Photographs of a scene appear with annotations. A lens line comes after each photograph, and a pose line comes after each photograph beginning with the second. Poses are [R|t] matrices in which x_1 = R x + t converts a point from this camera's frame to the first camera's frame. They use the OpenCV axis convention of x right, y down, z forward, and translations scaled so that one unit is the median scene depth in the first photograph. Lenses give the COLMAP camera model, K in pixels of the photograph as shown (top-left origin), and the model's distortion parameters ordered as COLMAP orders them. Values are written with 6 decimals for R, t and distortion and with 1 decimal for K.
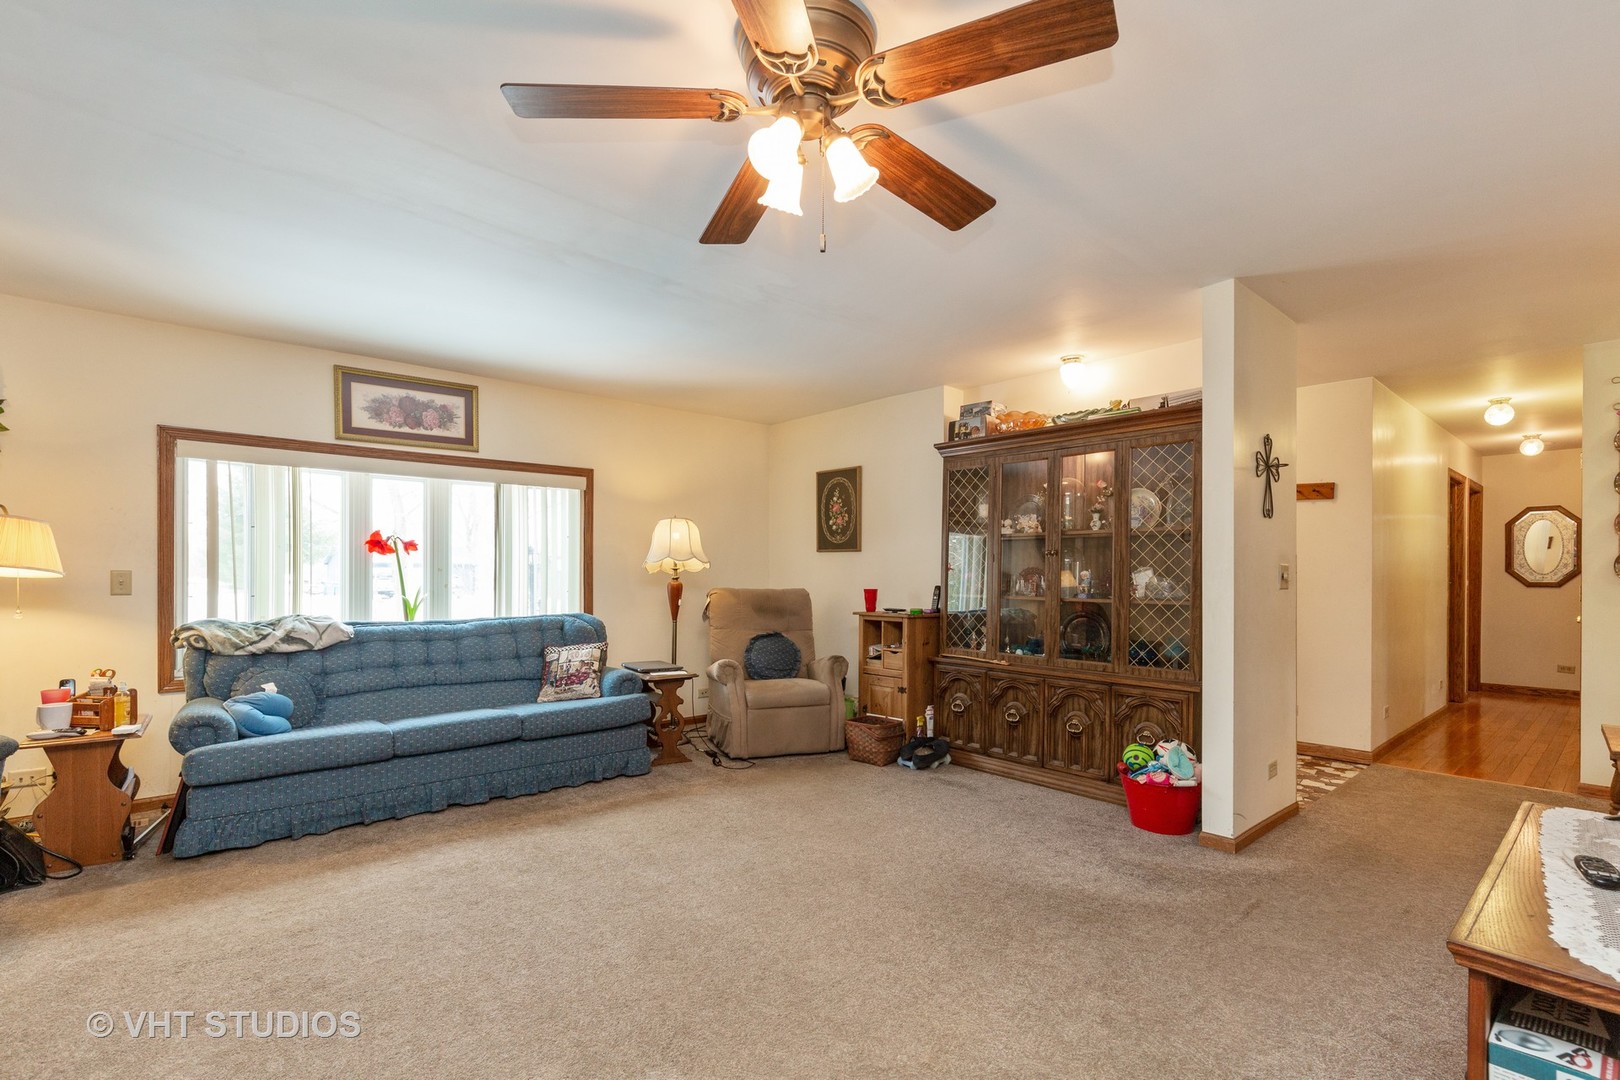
lens RADIAL K [[725.6, 0, 809.1], [0, 725.6, 578.3], [0, 0, 1]] dist [0.000437, -0.000662]
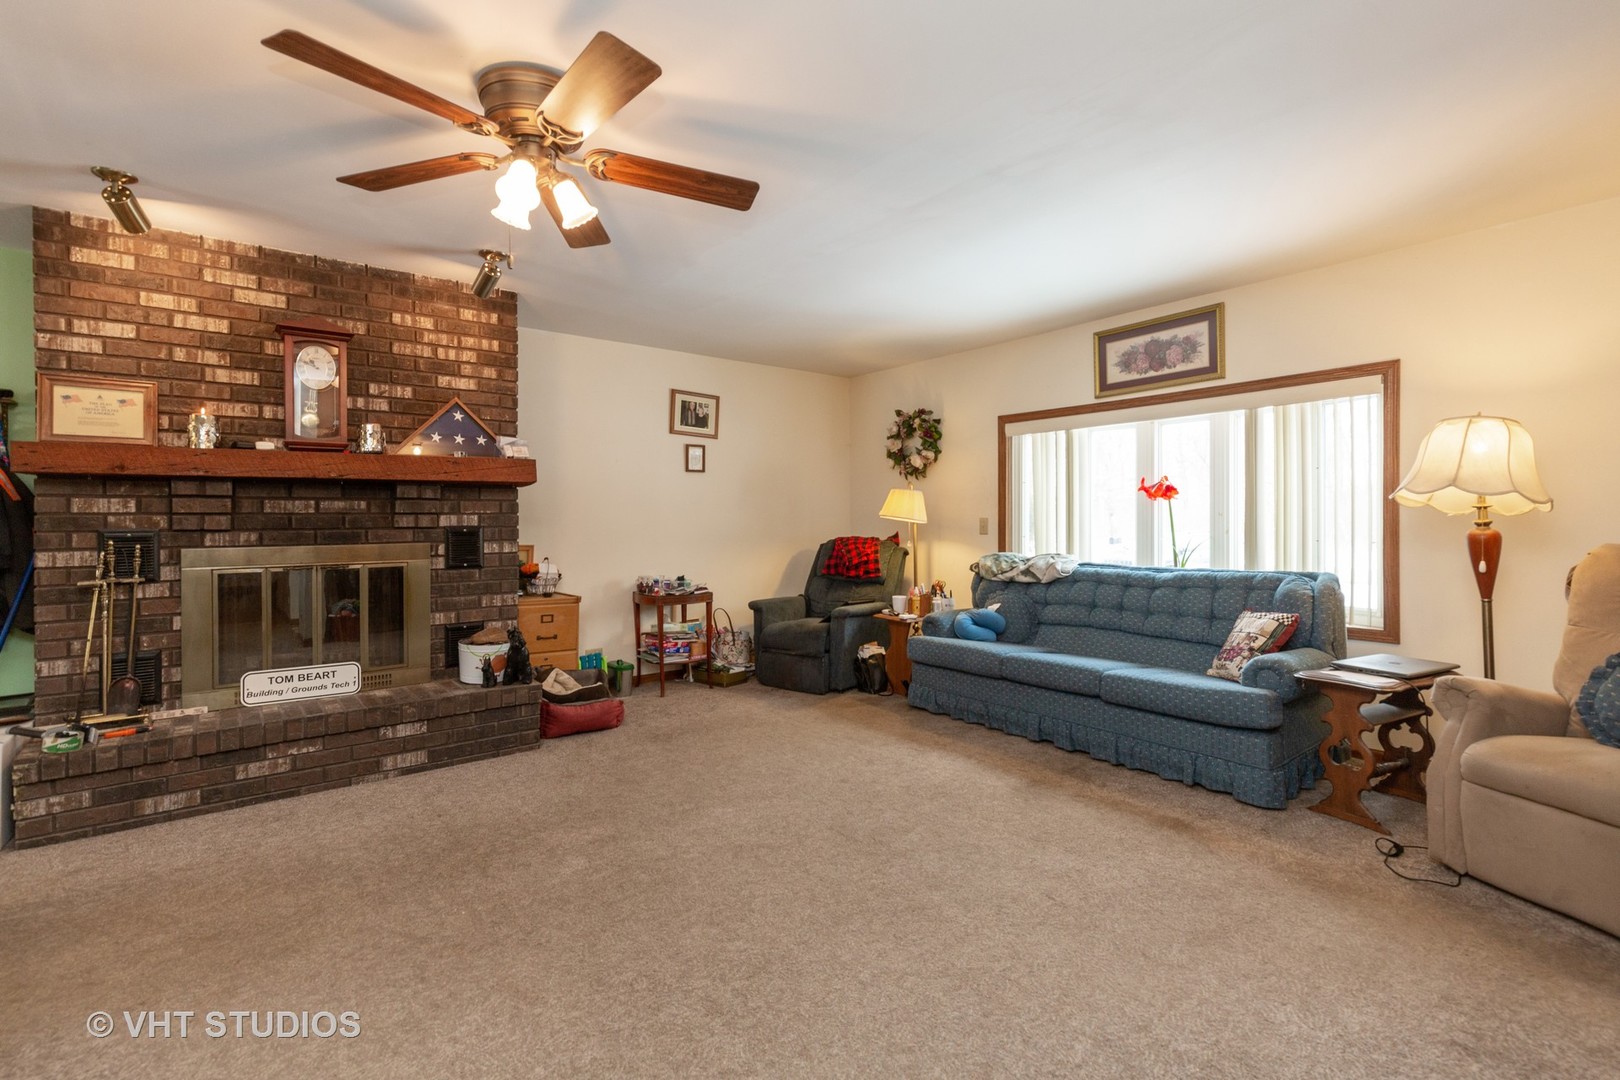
lens RADIAL K [[725.6, 0, 810.1], [0, 725.6, 527.5], [0, 0, 1]] dist [0.000437, -0.000662]
pose [[-0.042276, 0.005860, -0.999089, 0.474744], [-0.002116, 0.999980, 0.005955, 0.000651], [0.999104, 0.002366, -0.042262, 0.595586]]
